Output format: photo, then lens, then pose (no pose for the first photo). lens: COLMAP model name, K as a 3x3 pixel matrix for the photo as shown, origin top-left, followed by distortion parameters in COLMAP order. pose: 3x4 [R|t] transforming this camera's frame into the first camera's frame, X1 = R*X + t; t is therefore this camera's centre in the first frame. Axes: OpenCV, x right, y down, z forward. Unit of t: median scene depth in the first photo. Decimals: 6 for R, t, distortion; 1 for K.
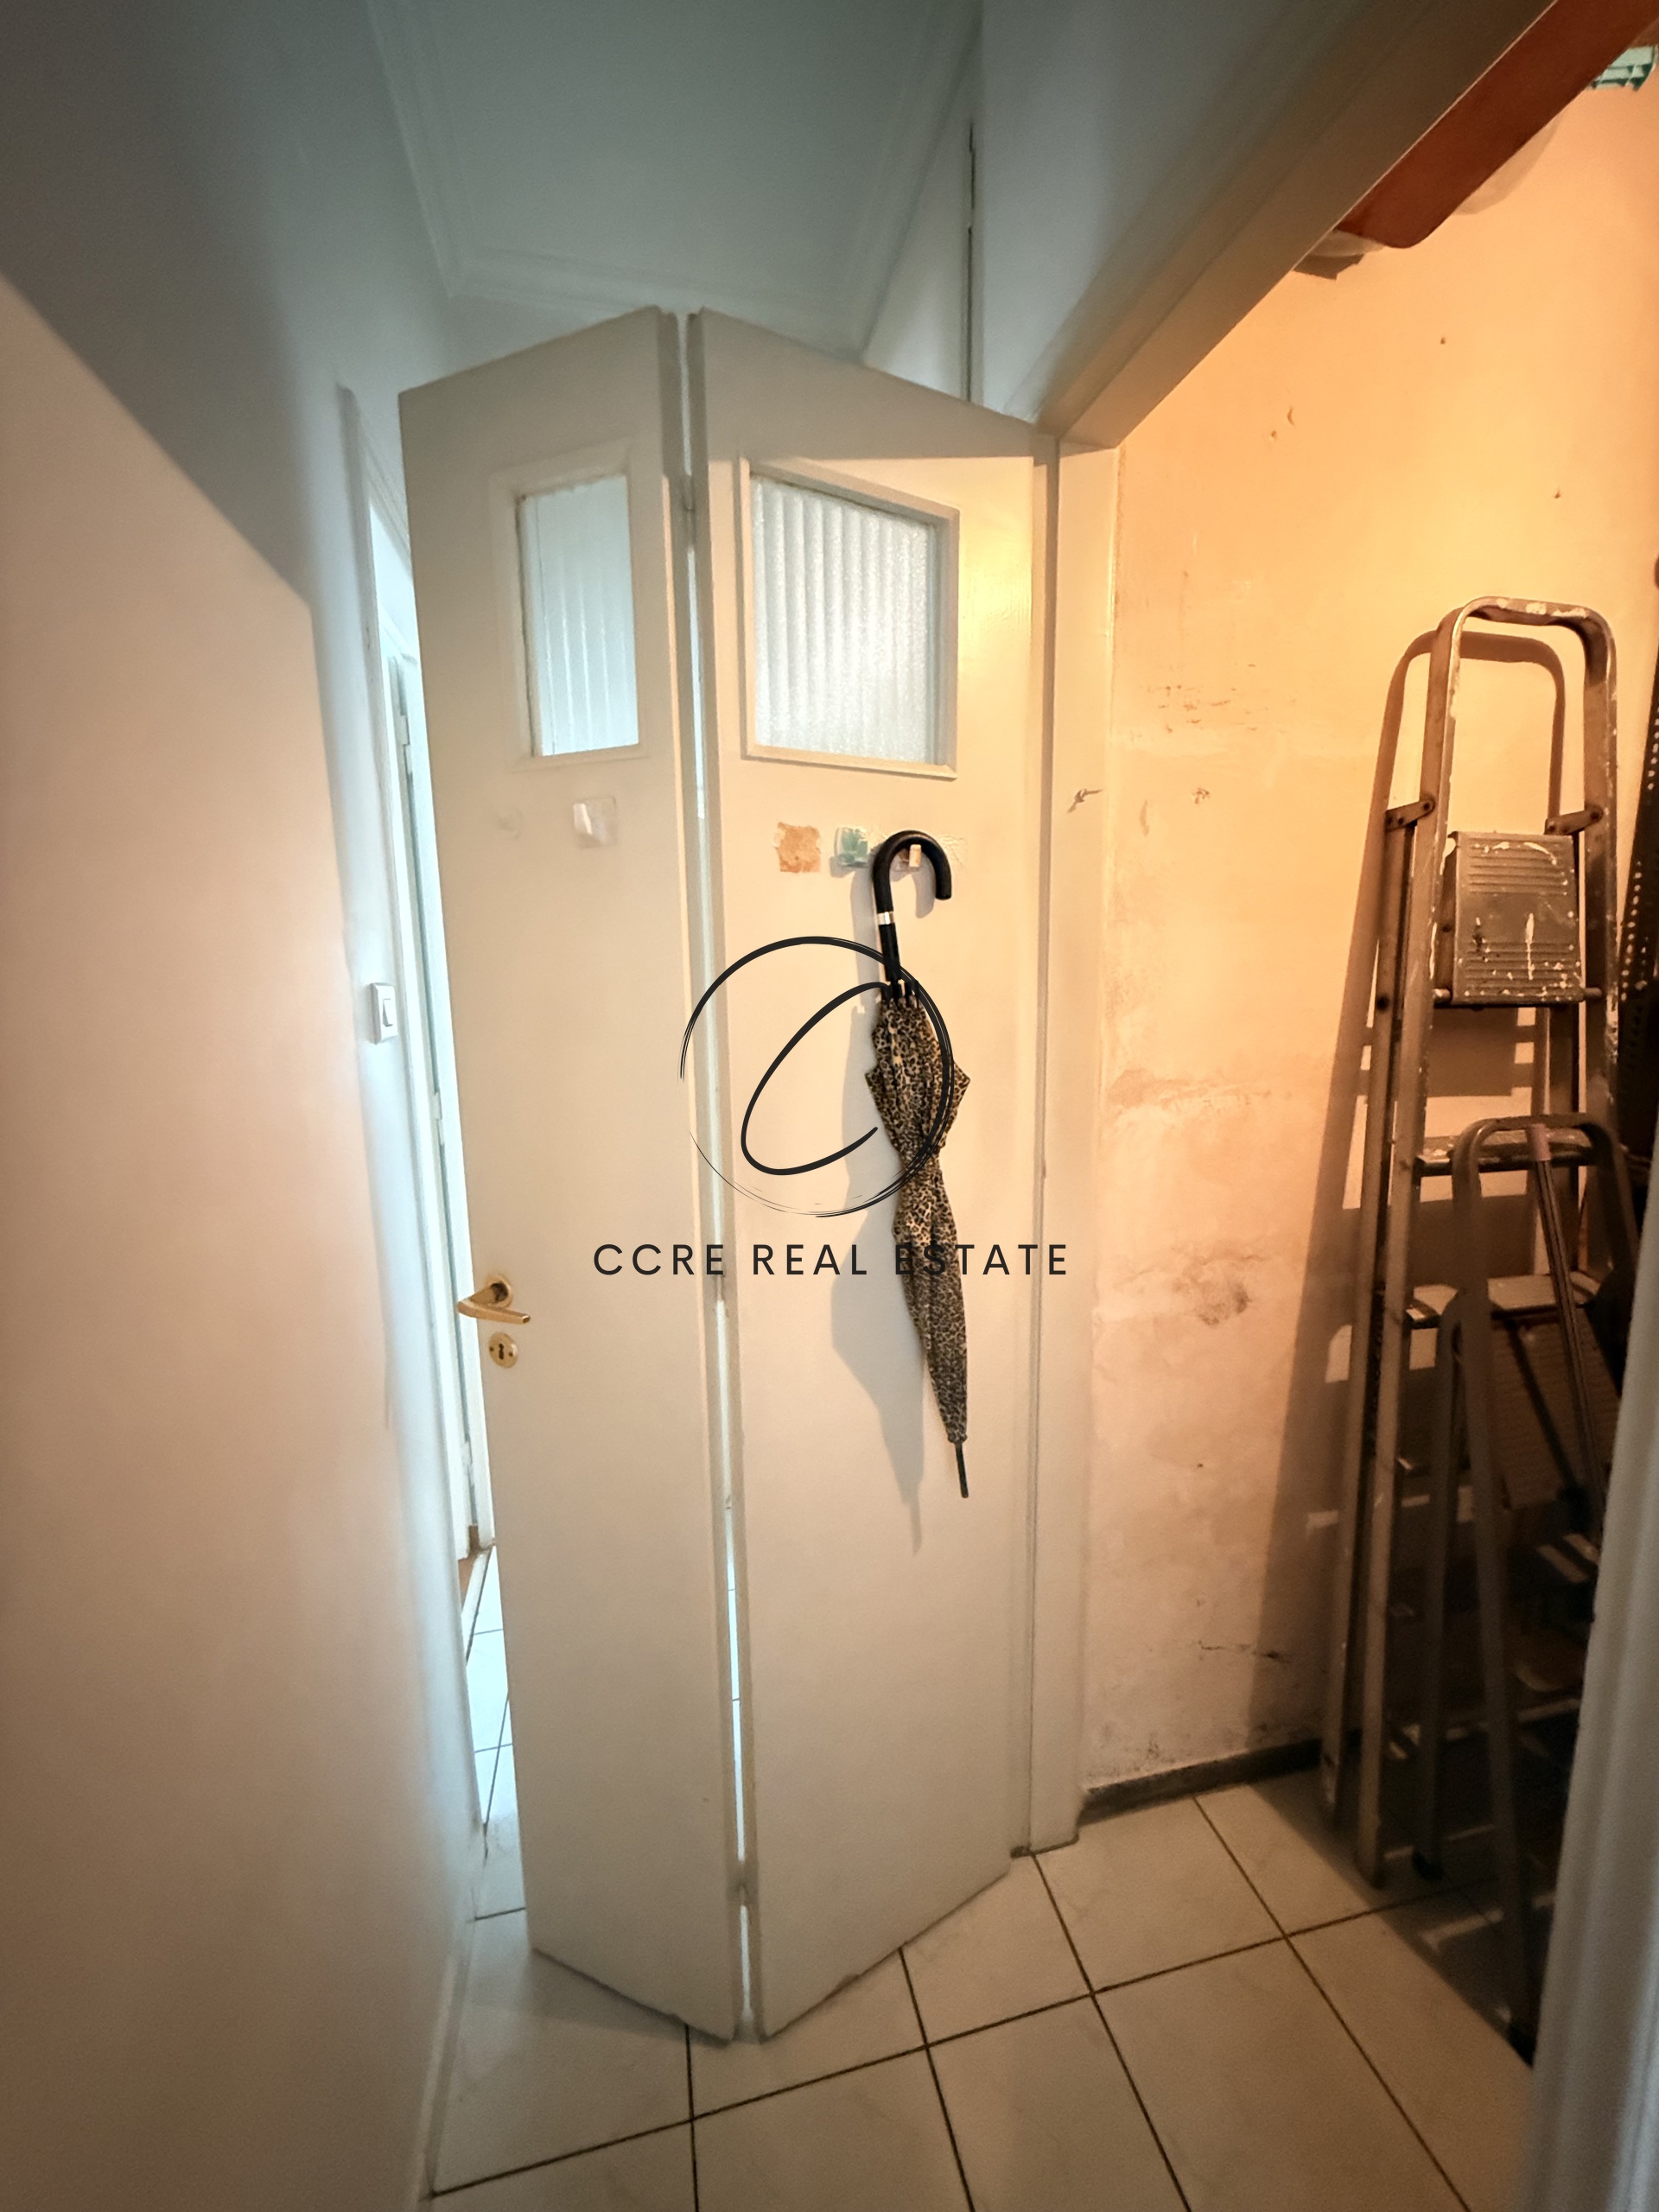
lens RADIAL K [[885.0, 0, 833.0], [0, 885.0, 1108.0], [0, 0, 1]] dist [-0.000285, 0.000317]
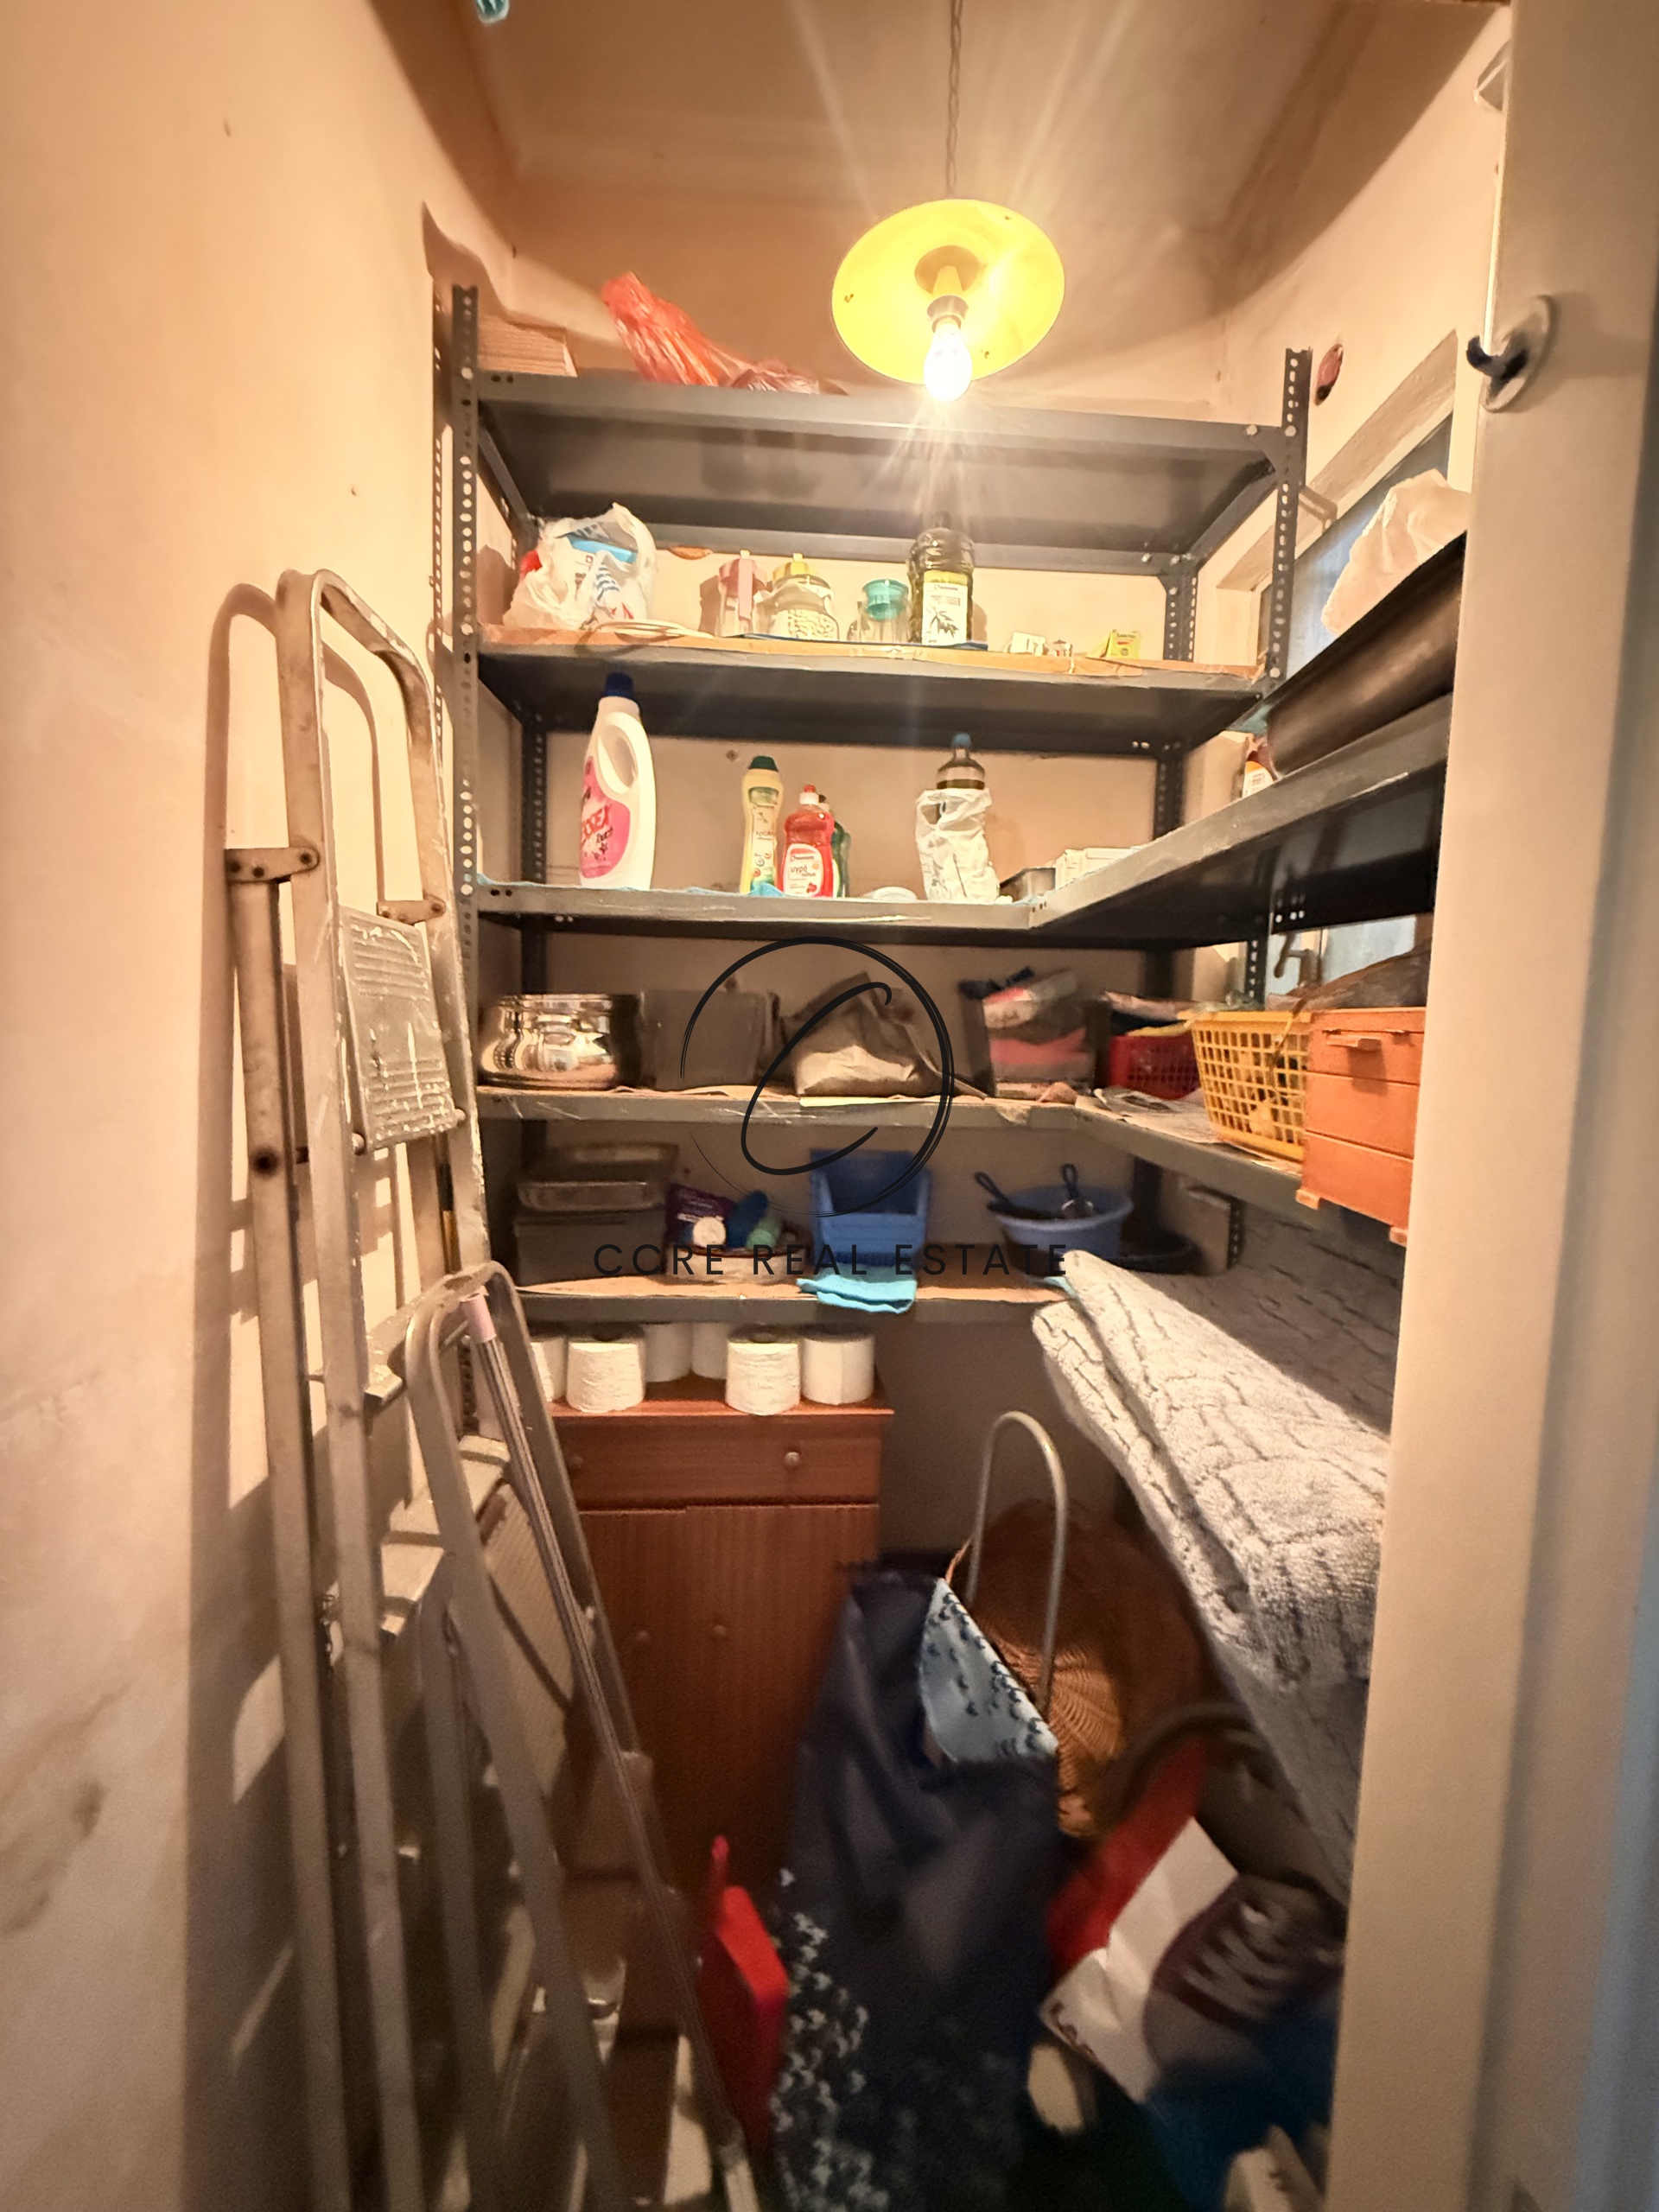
lens RADIAL K [[885.0, 0, 832.5], [0, 885.0, 1098.5], [0, 0, 1]] dist [-0.000285, 0.000317]
pose [[0.164777, -0.063655, 0.984275, 0.085625], [0.123891, 0.991348, 0.043372, -0.142292], [-0.978519, 0.114796, 0.171238, 0.512807]]
